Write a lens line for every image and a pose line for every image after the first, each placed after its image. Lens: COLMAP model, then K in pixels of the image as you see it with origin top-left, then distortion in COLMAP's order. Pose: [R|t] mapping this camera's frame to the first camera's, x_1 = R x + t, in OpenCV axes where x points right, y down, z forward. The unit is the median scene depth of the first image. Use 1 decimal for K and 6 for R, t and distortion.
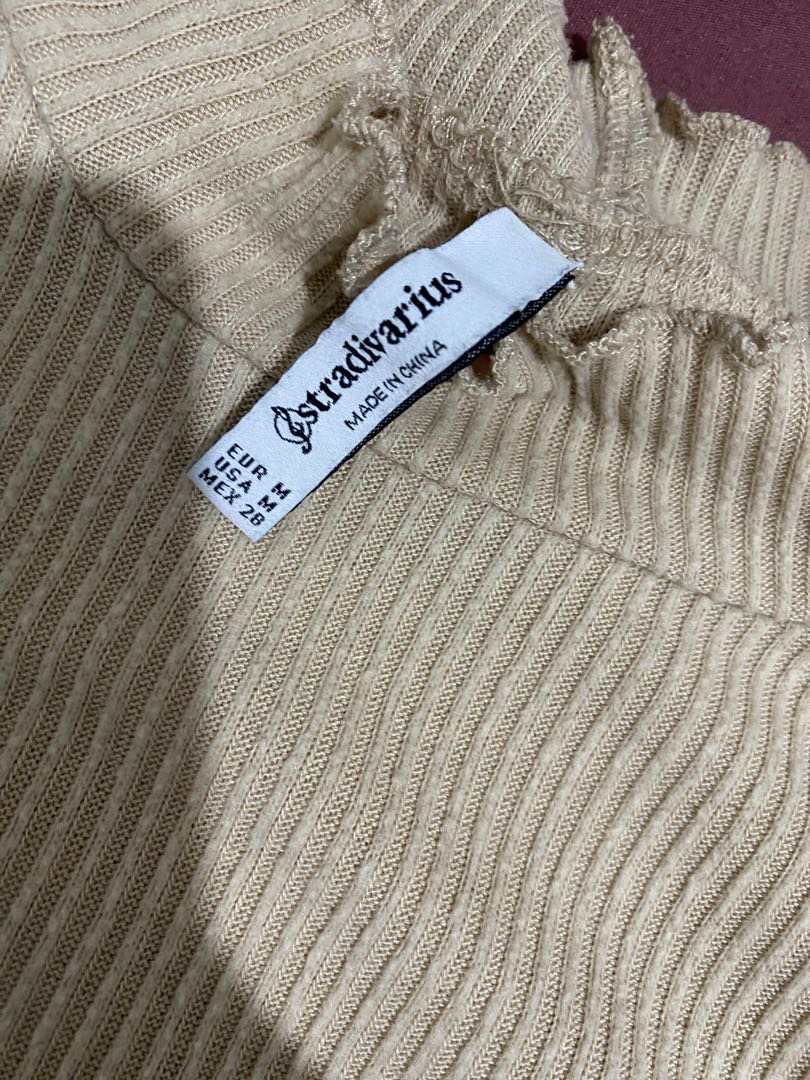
lens RADIAL K [[804.0, 0, 405.0], [0, 804.0, 540.0], [0, 0, 1]] dist [0.072589, -0.156591]
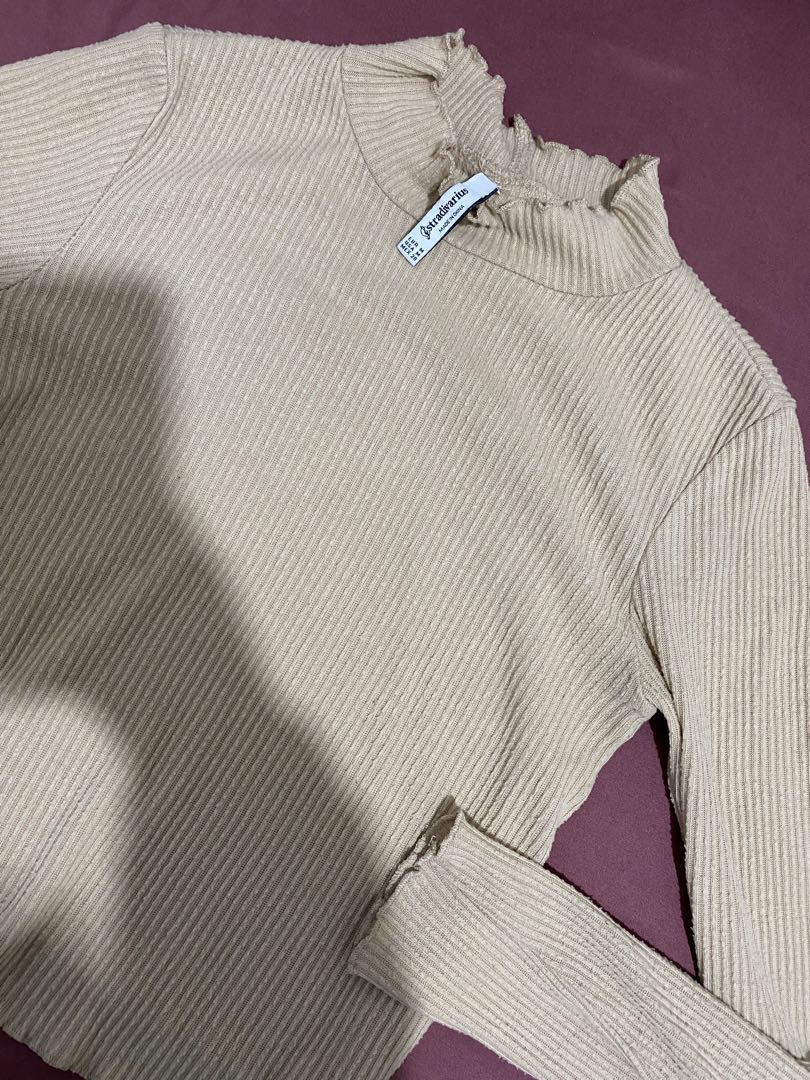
lens RADIAL K [[832.2, 0, 405.0], [0, 832.2, 540.0], [0, 0, 1]] dist [0.076436, -0.110853]
pose [[0.995877, 0.012381, -0.089867, 0.140171], [-0.011956, 0.999915, 0.005262, 1.294541], [0.089924, -0.004166, 0.995940, -2.964796]]
